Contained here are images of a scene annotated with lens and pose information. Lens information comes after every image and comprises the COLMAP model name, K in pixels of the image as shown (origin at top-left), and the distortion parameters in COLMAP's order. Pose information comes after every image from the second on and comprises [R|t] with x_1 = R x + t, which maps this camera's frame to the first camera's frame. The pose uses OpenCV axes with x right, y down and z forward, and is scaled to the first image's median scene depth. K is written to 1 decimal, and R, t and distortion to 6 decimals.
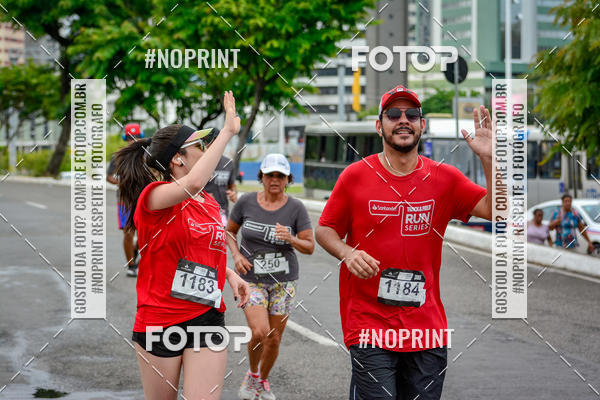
lens RADIAL K [[2929.0, 0, 282.8], [0, 2929.0, 157.9], [0, 0, 1]] dist [0.078471, 15.596569]
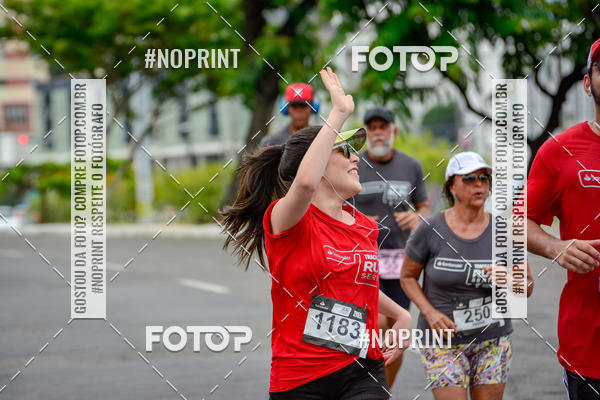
lens RADIAL K [[3003.2, 0, 300.0], [0, 3003.2, 200.0], [0, 0, 1]] dist [0.311878, 0.799999]
pose [[0.997839, -0.046034, -0.046877, -0.046693], [0.046690, 0.998825, 0.013002, -0.002623], [0.046223, -0.015163, 0.998816, 0.541013]]
